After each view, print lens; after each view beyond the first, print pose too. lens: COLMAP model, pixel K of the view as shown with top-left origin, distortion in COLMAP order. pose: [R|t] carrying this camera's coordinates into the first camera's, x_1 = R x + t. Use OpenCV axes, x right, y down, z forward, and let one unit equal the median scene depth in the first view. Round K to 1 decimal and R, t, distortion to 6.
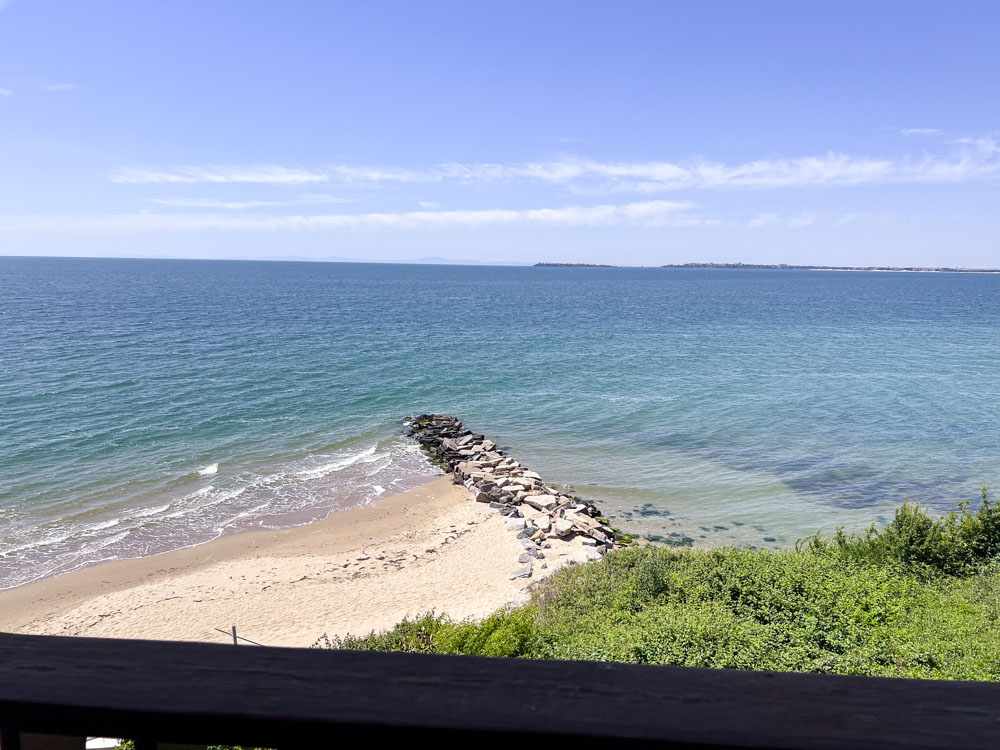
lens RADIAL K [[751.5, 0, 506.2], [0, 751.5, 358.6], [0, 0, 1]] dist [0.059980, -0.066647]
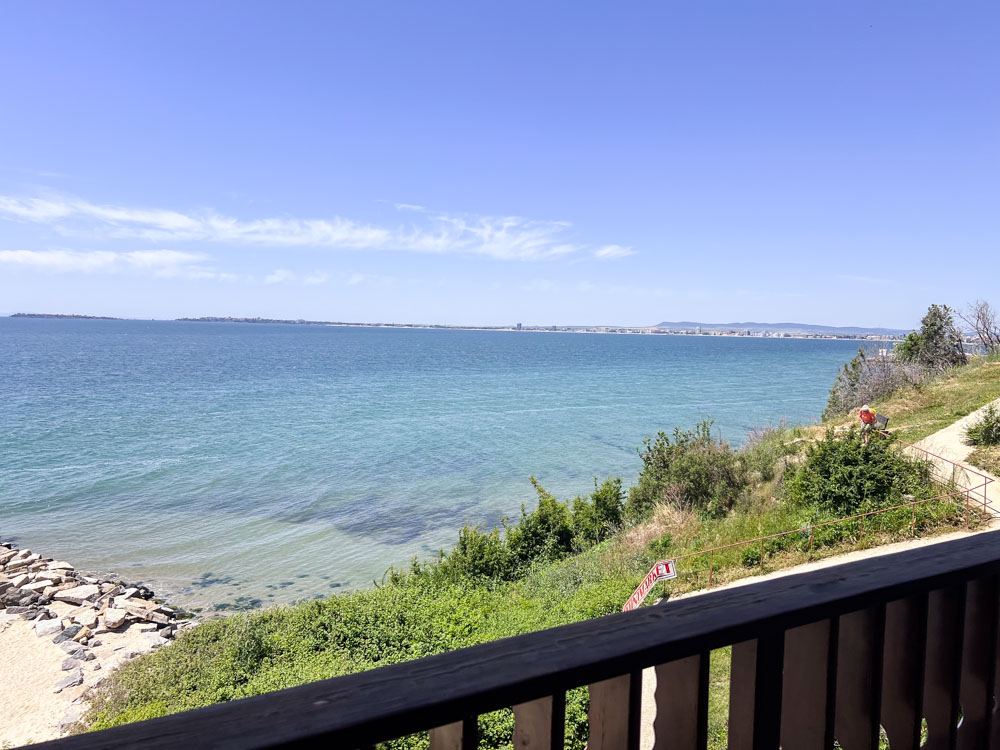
lens RADIAL K [[751.5, 0, 502.8], [0, 751.5, 362.2], [0, 0, 1]] dist [0.059980, -0.066647]
pose [[0.815943, -0.021826, 0.577720, -0.050929], [0.060180, 0.997065, -0.047326, -0.003065], [-0.574992, 0.073383, 0.814862, -0.002174]]
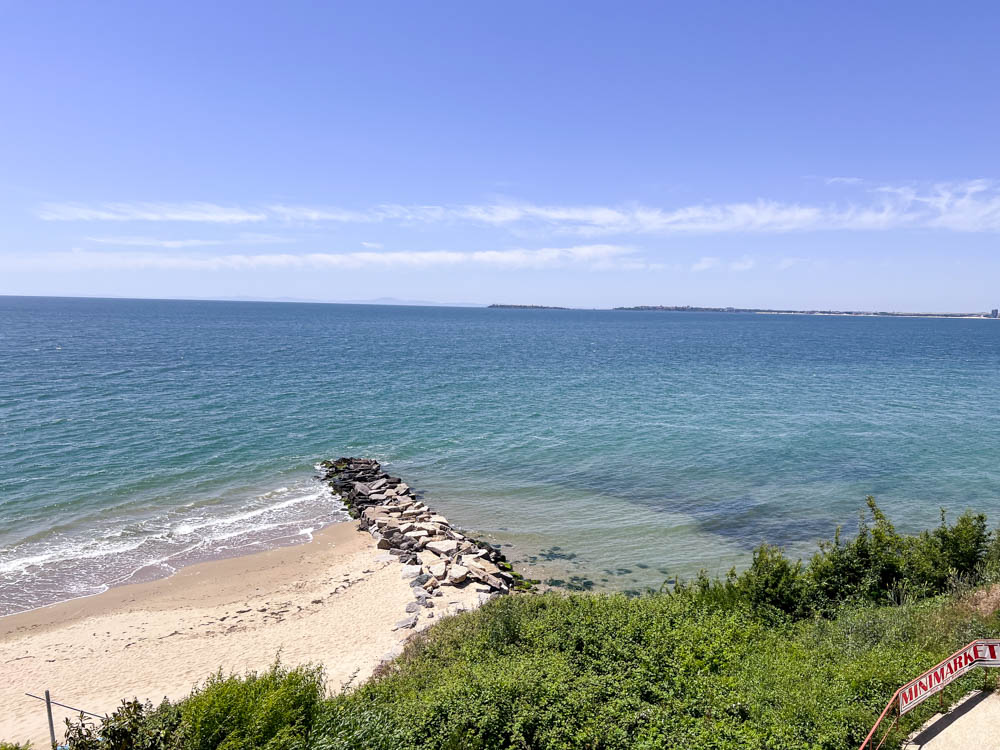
lens RADIAL K [[751.5, 0, 502.9], [0, 751.5, 371.4], [0, 0, 1]] dist [0.059980, -0.066647]
pose [[0.998141, 0.000193, 0.060945, 0.061266], [0.002089, 0.999299, -0.037386, -0.001419], [-0.060909, 0.037444, 0.997441, 0.008941]]
